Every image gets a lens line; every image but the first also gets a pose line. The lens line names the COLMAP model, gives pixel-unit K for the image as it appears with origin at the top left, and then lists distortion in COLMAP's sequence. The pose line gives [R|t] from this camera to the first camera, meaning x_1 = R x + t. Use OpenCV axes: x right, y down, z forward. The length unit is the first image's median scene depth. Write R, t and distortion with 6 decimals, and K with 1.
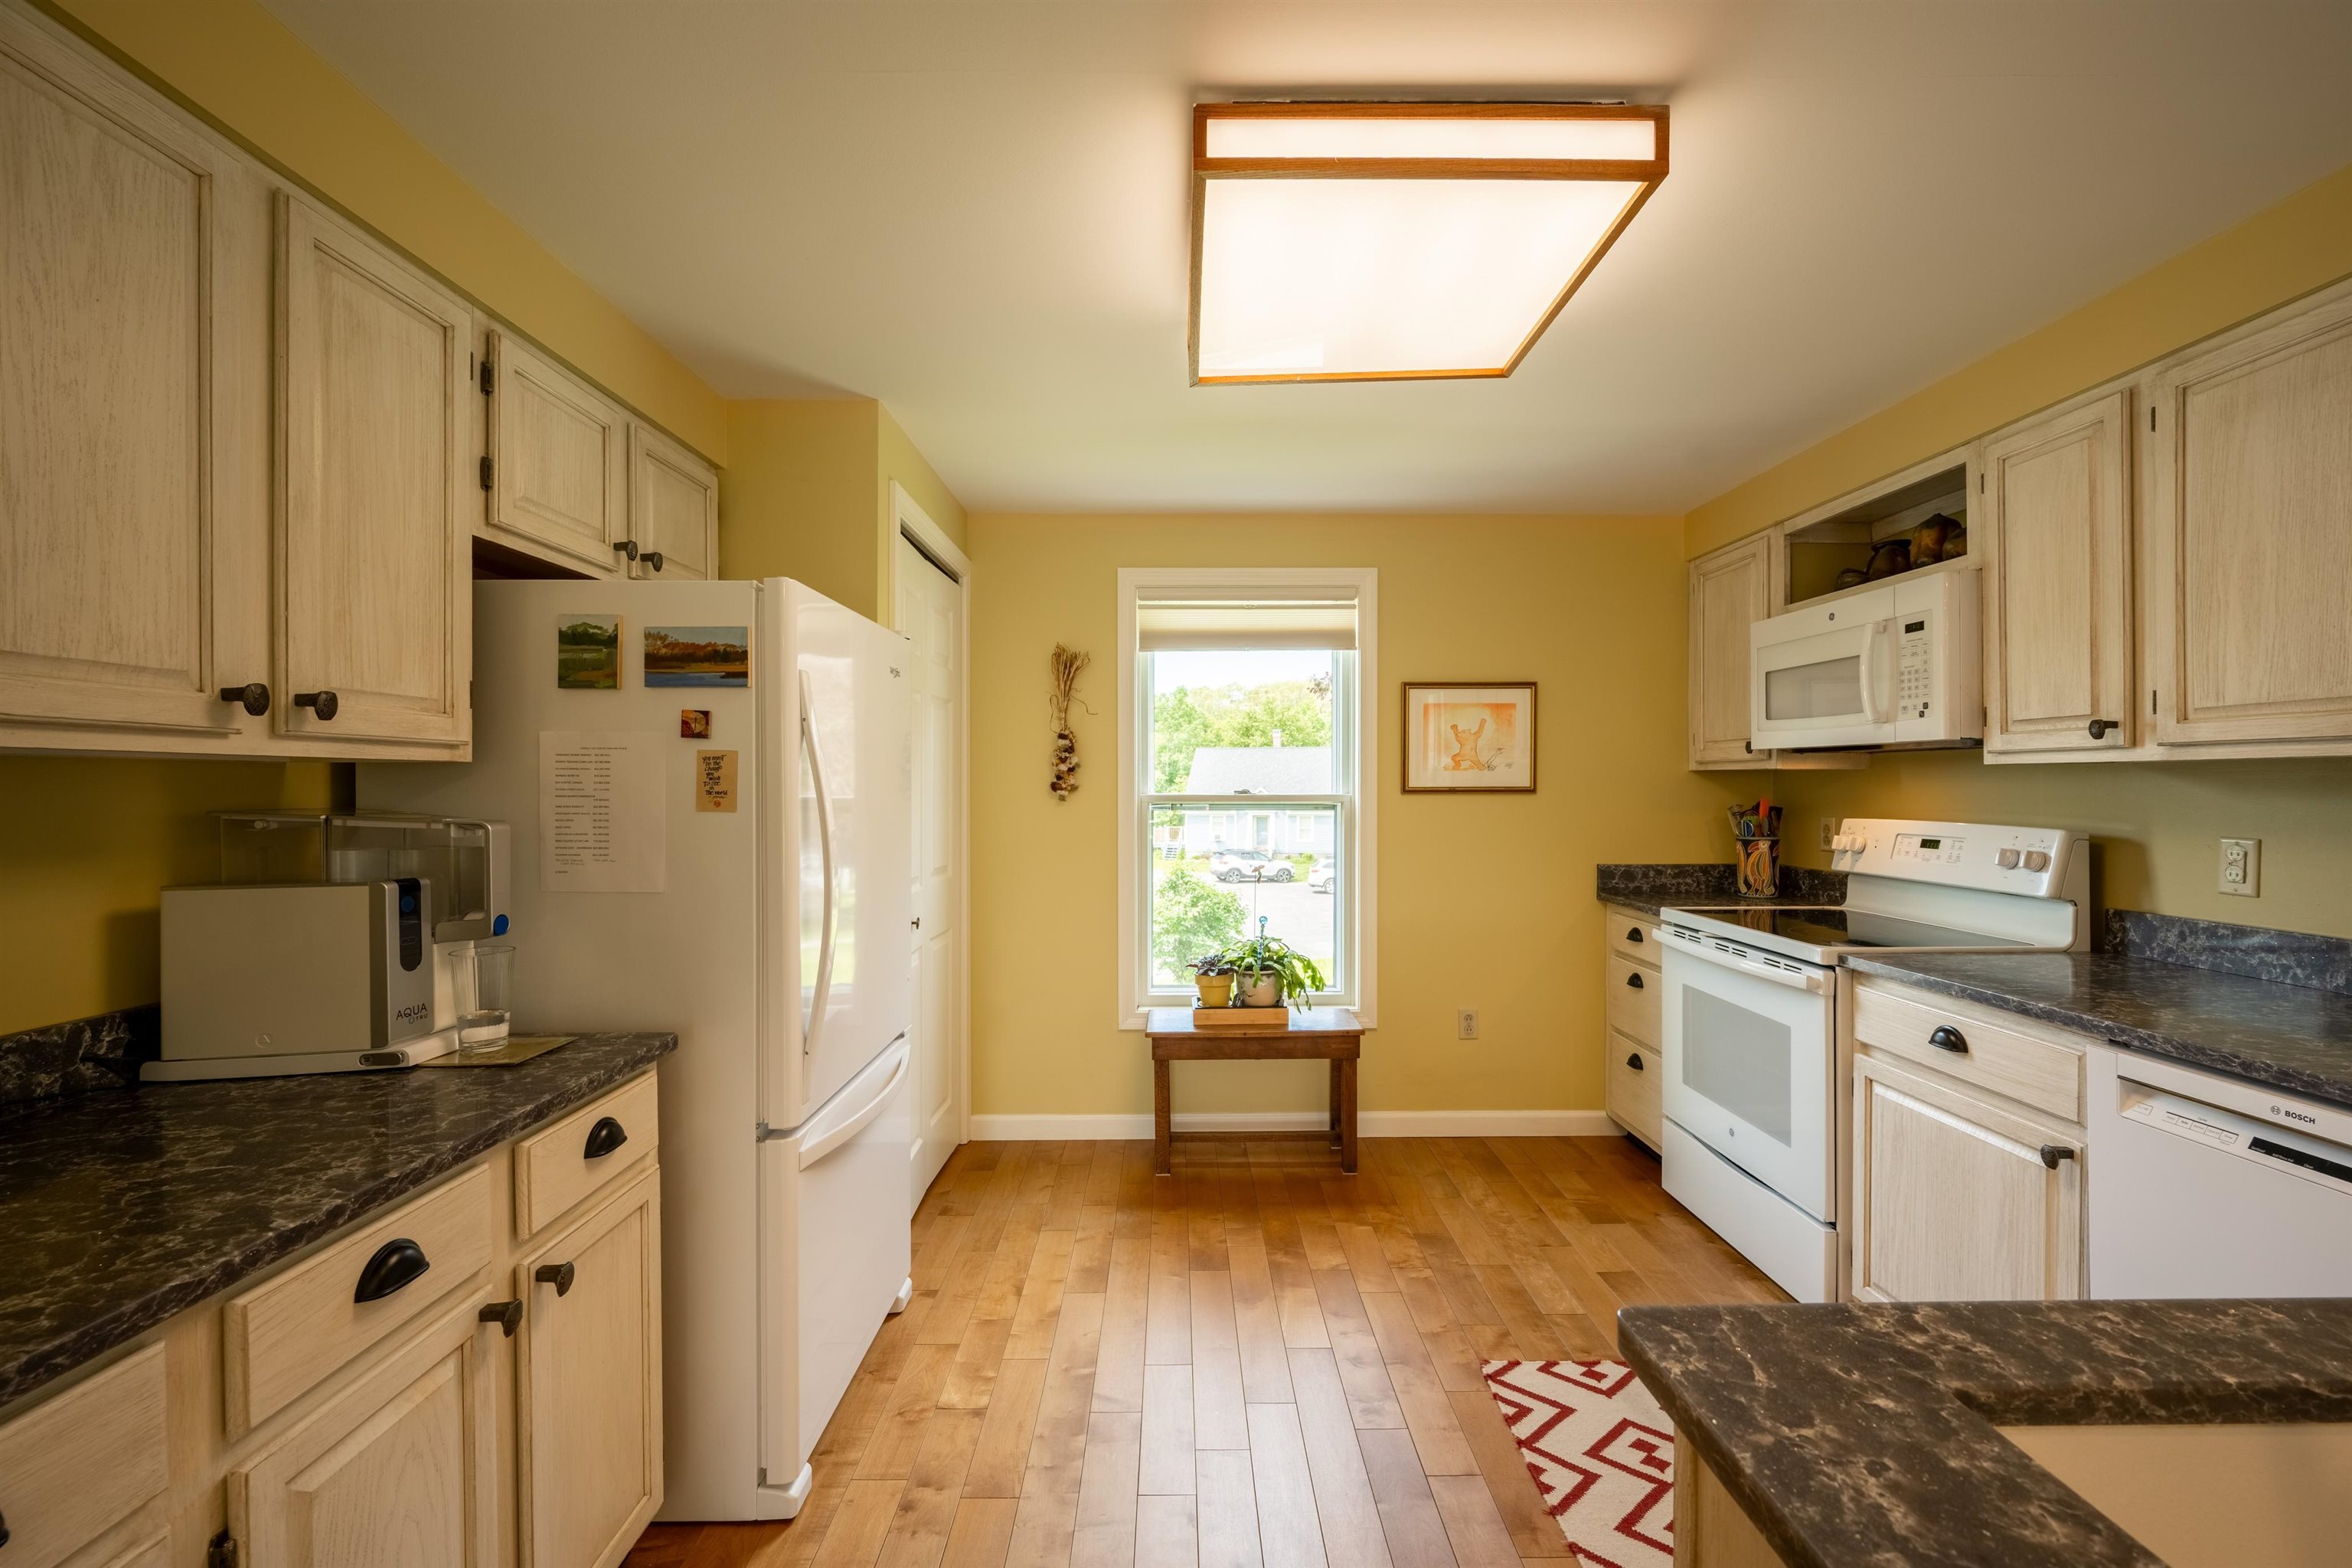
lens RADIAL K [[929.4, 0, 1181.7], [0, 929.4, 793.0], [0, 0, 1]] dist [-0.001365, 0.000577]
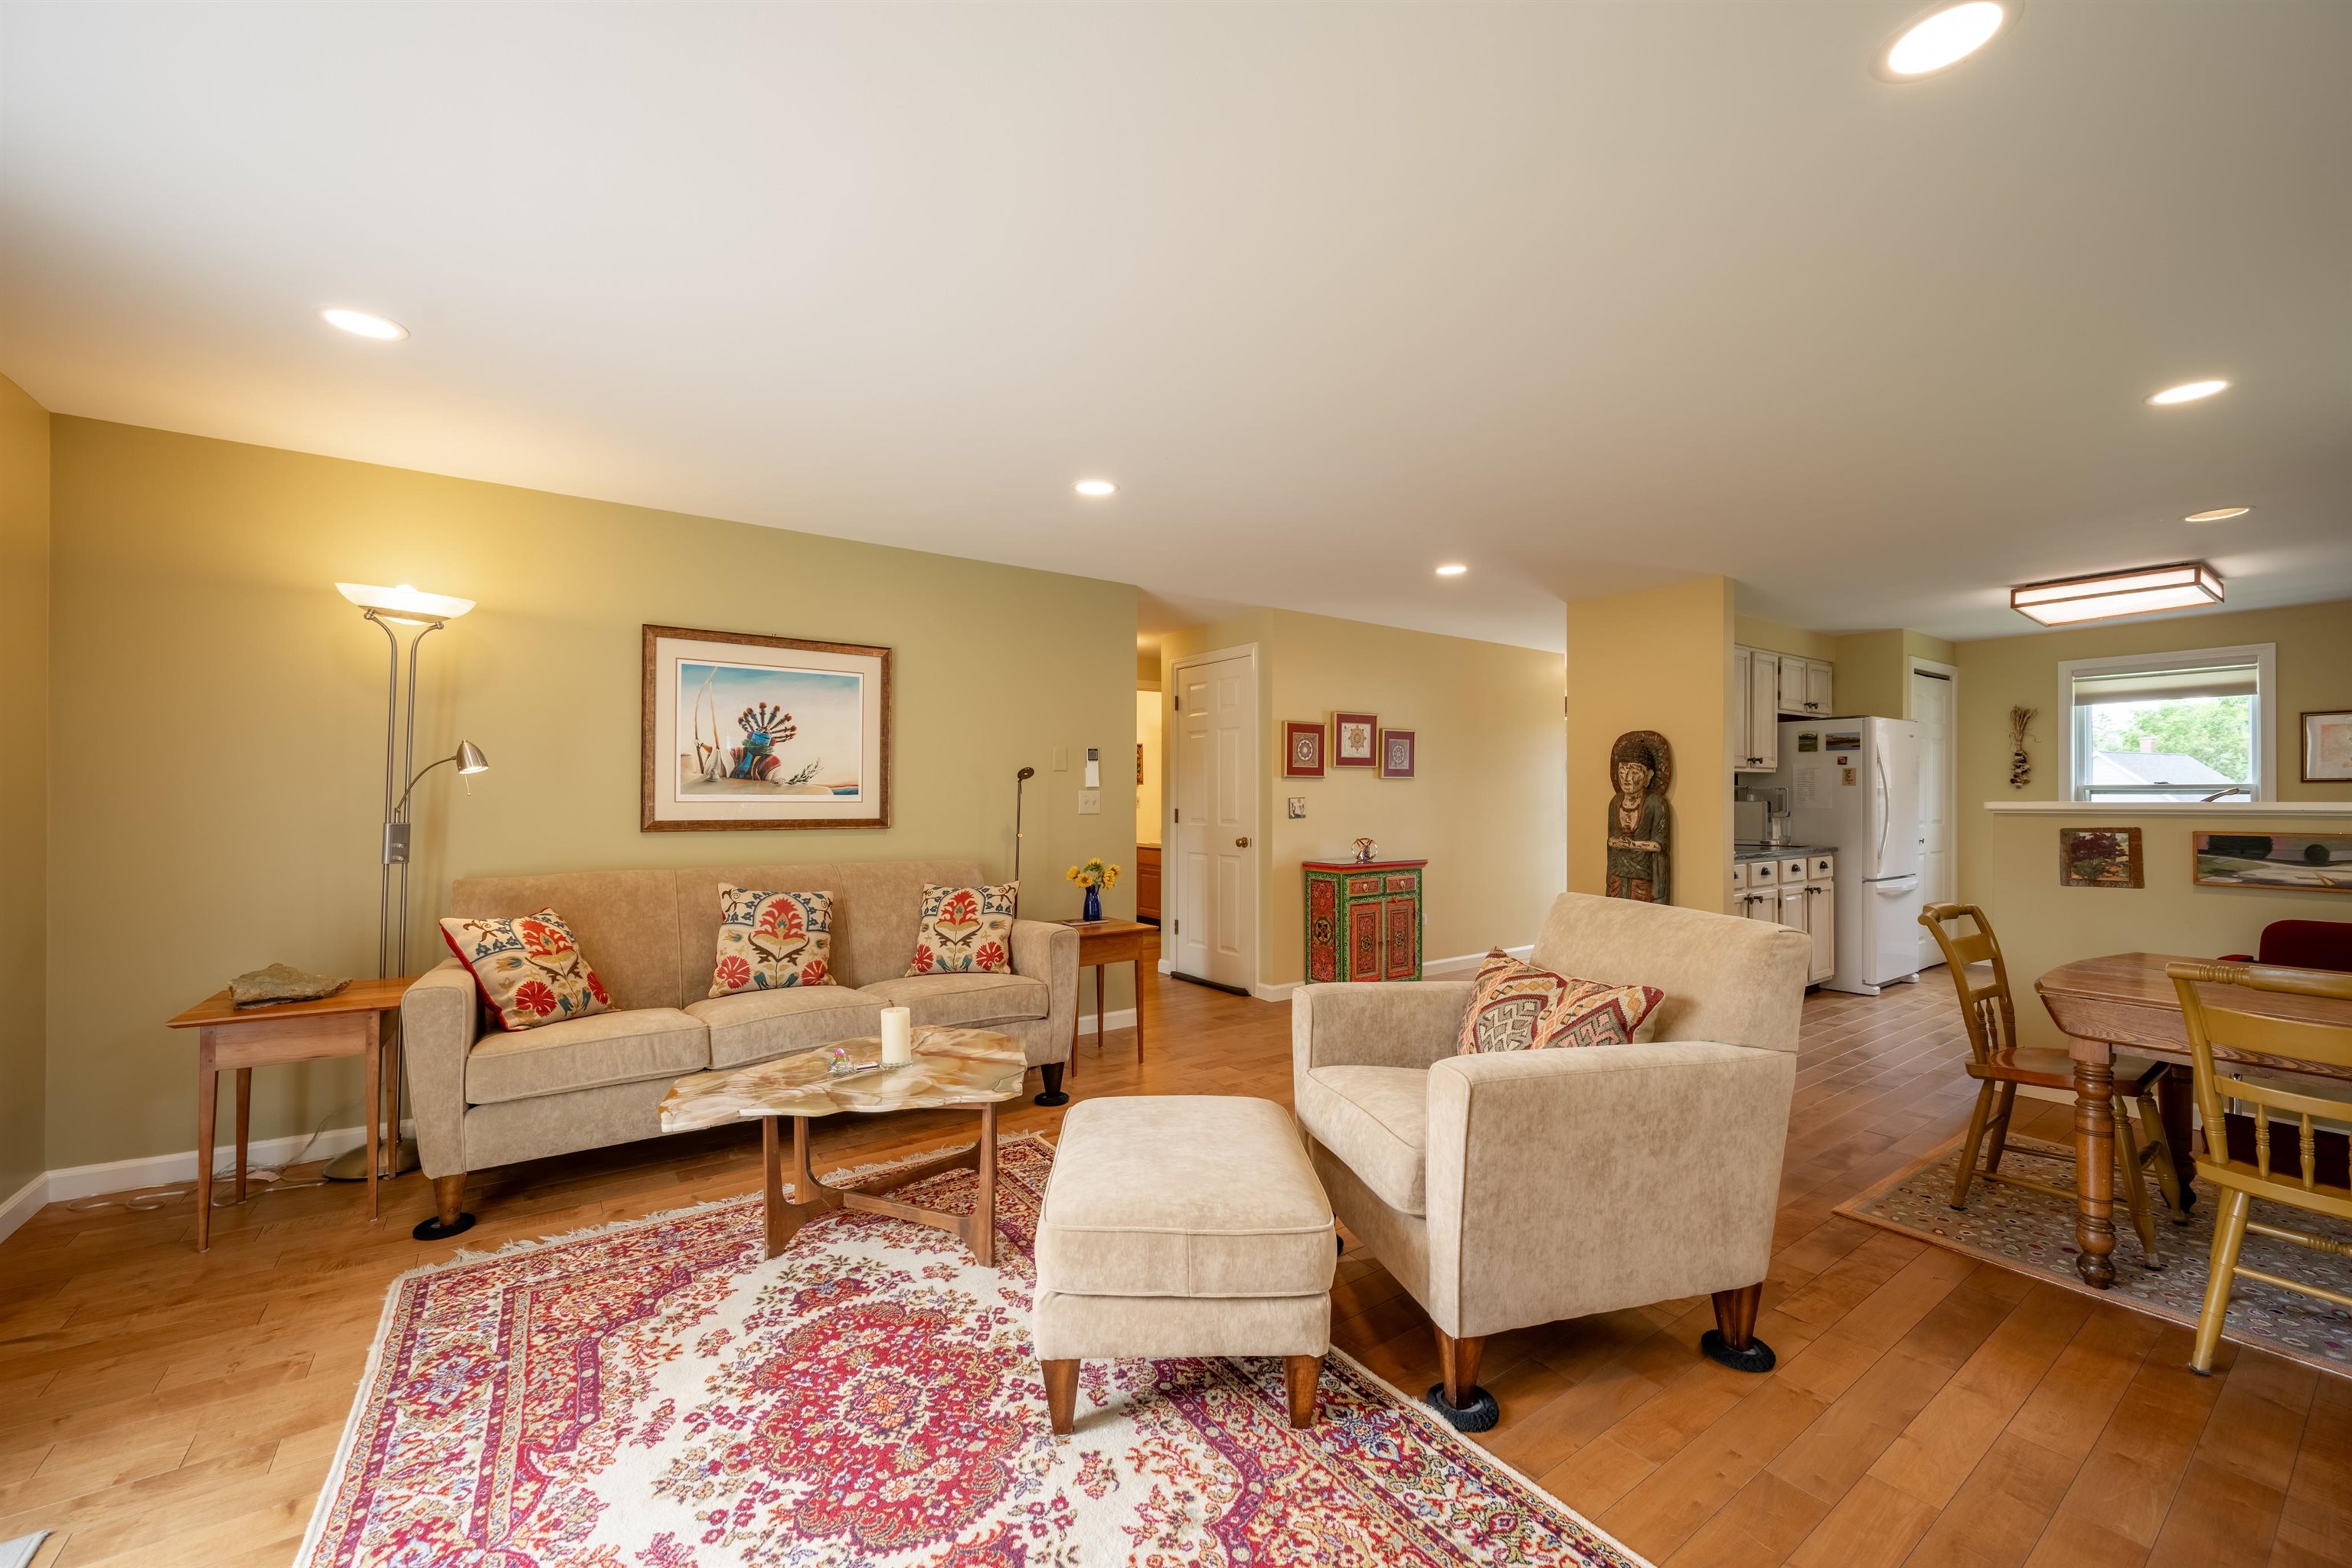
lens RADIAL K [[929.4, 0, 1176.6], [0, 929.4, 795.0], [0, 0, 1]] dist [-0.001365, 0.000577]
pose [[0.569136, -0.000489, -0.822243, 0.710176], [-0.006089, 0.999970, -0.004810, 0.066457], [0.822221, 0.007744, 0.569116, -2.337078]]
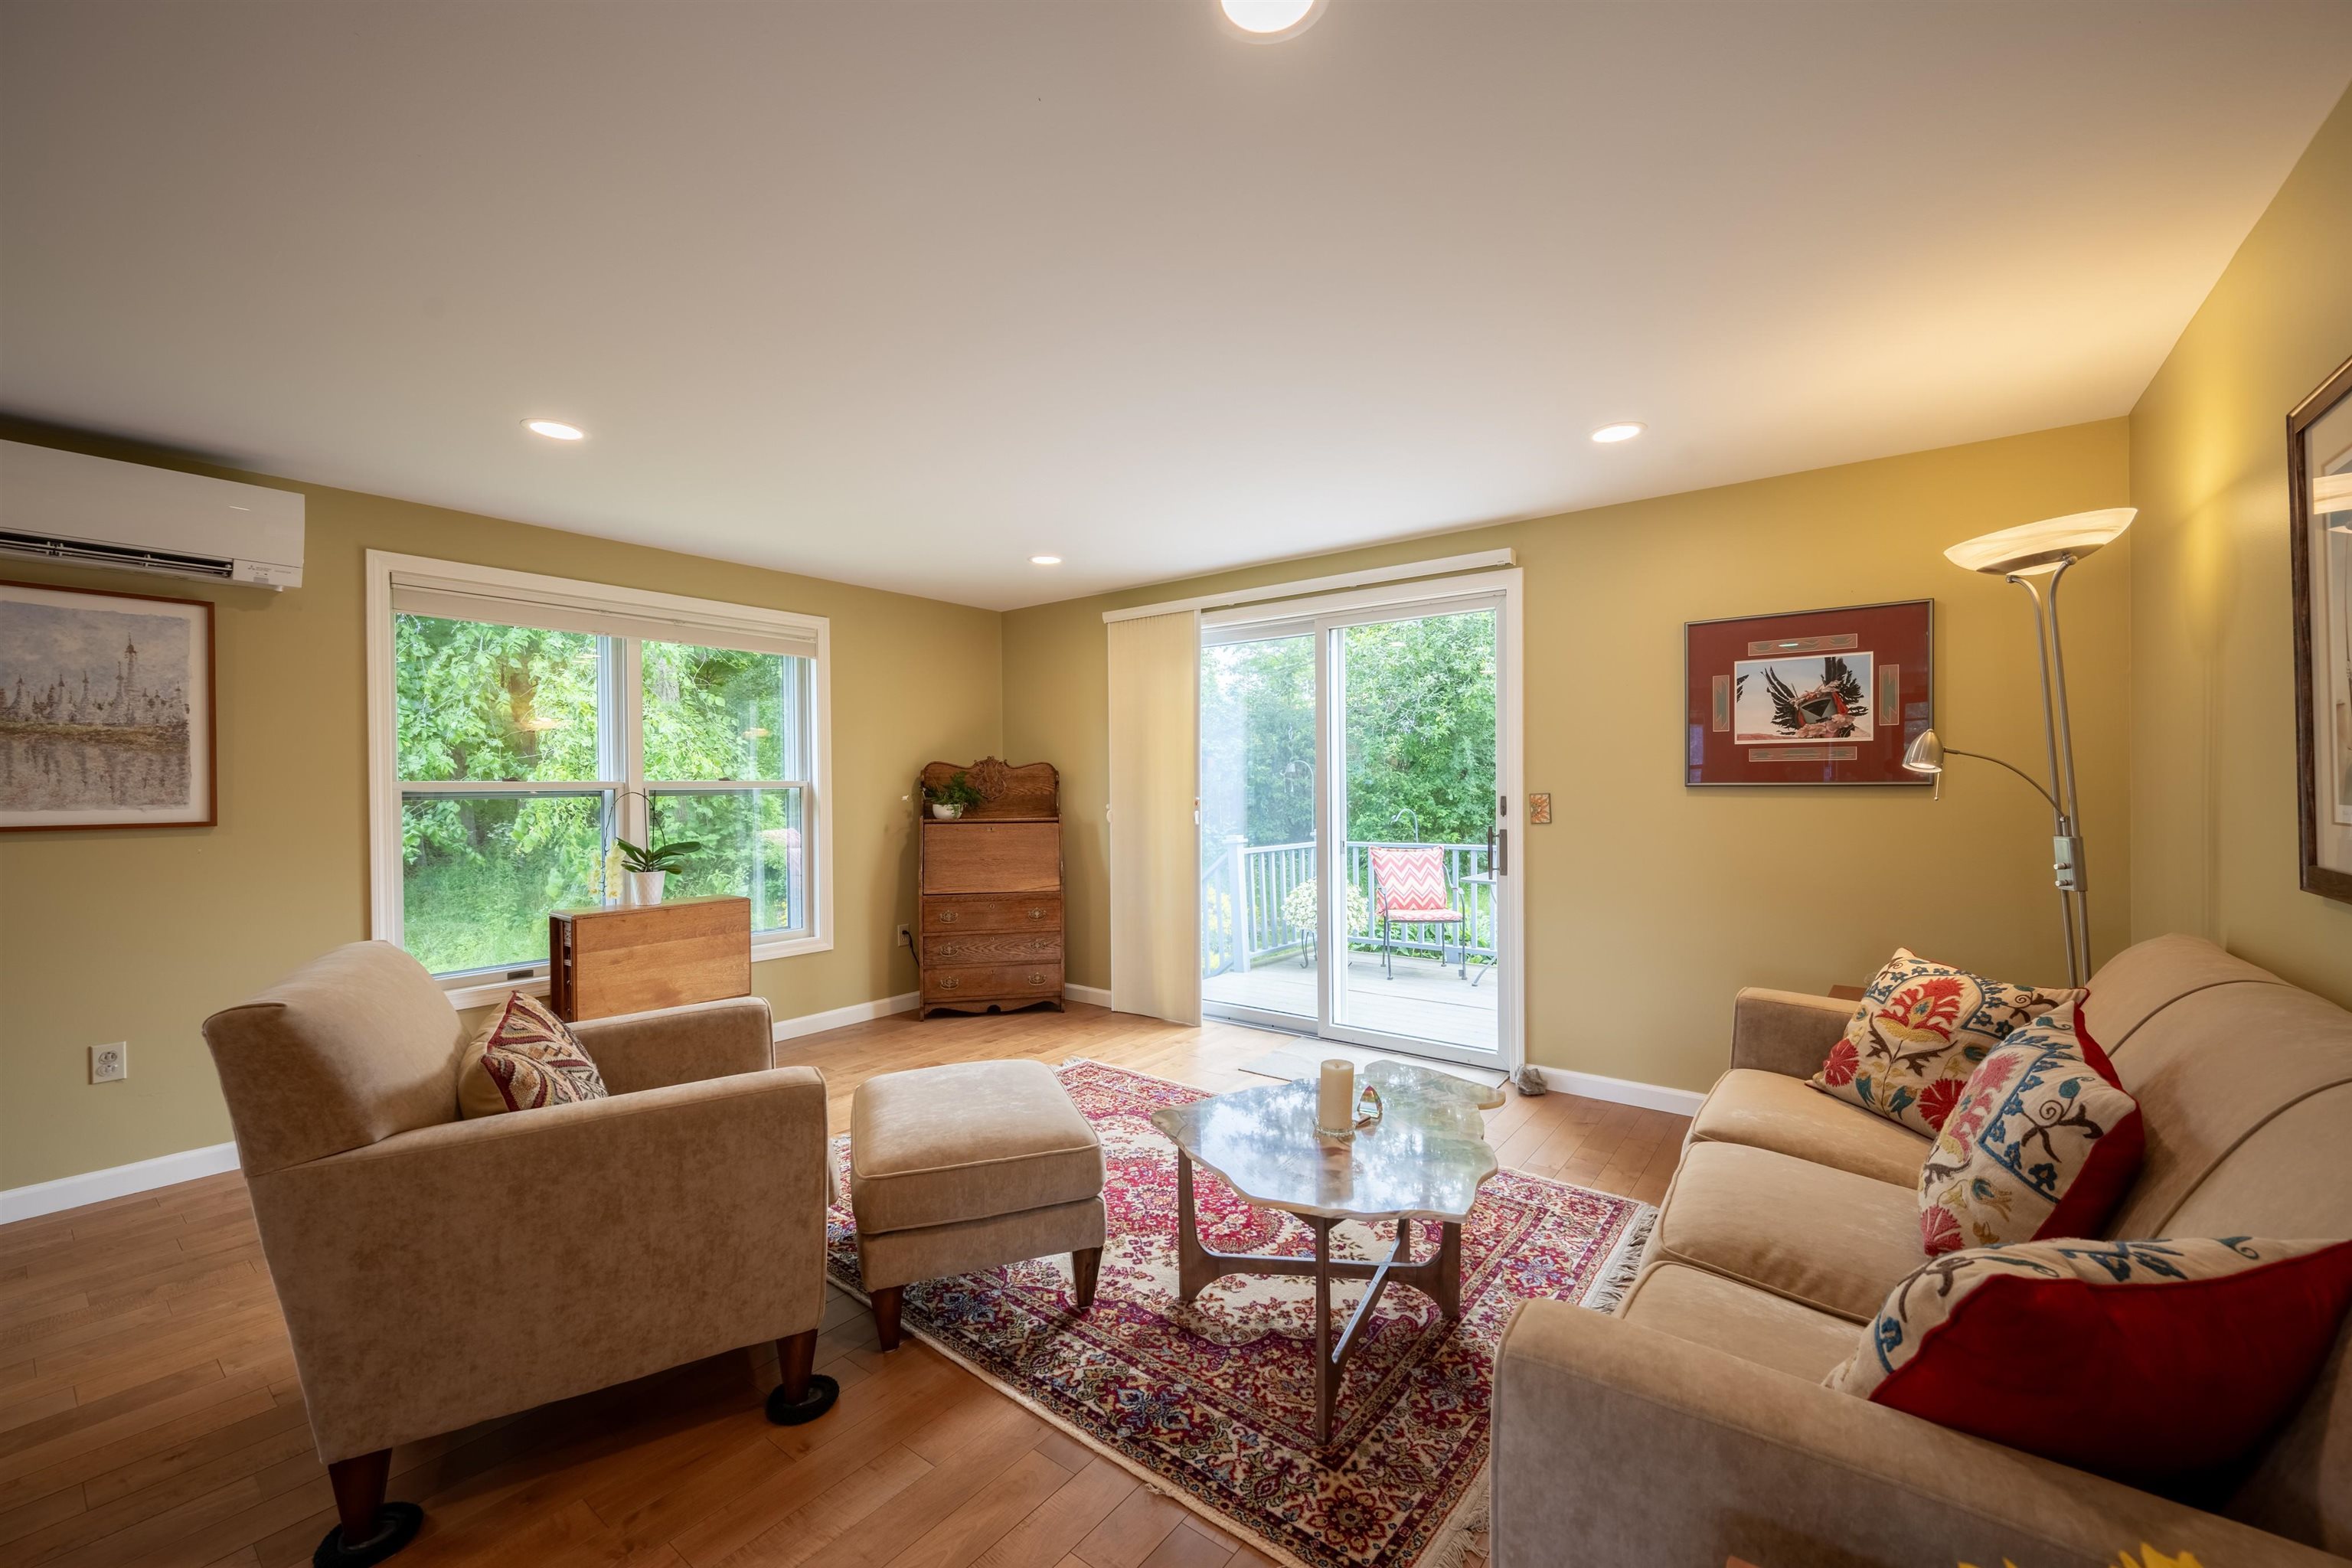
lens RADIAL K [[929.4, 0, 1182.0], [0, 929.4, 794.0], [0, 0, 1]] dist [-0.001365, 0.000577]
pose [[-0.792722, 0.000960, 0.609583, -0.987040], [0.011746, 0.999837, 0.013701, 0.035371], [-0.609471, 0.018021, -0.792604, -1.043267]]
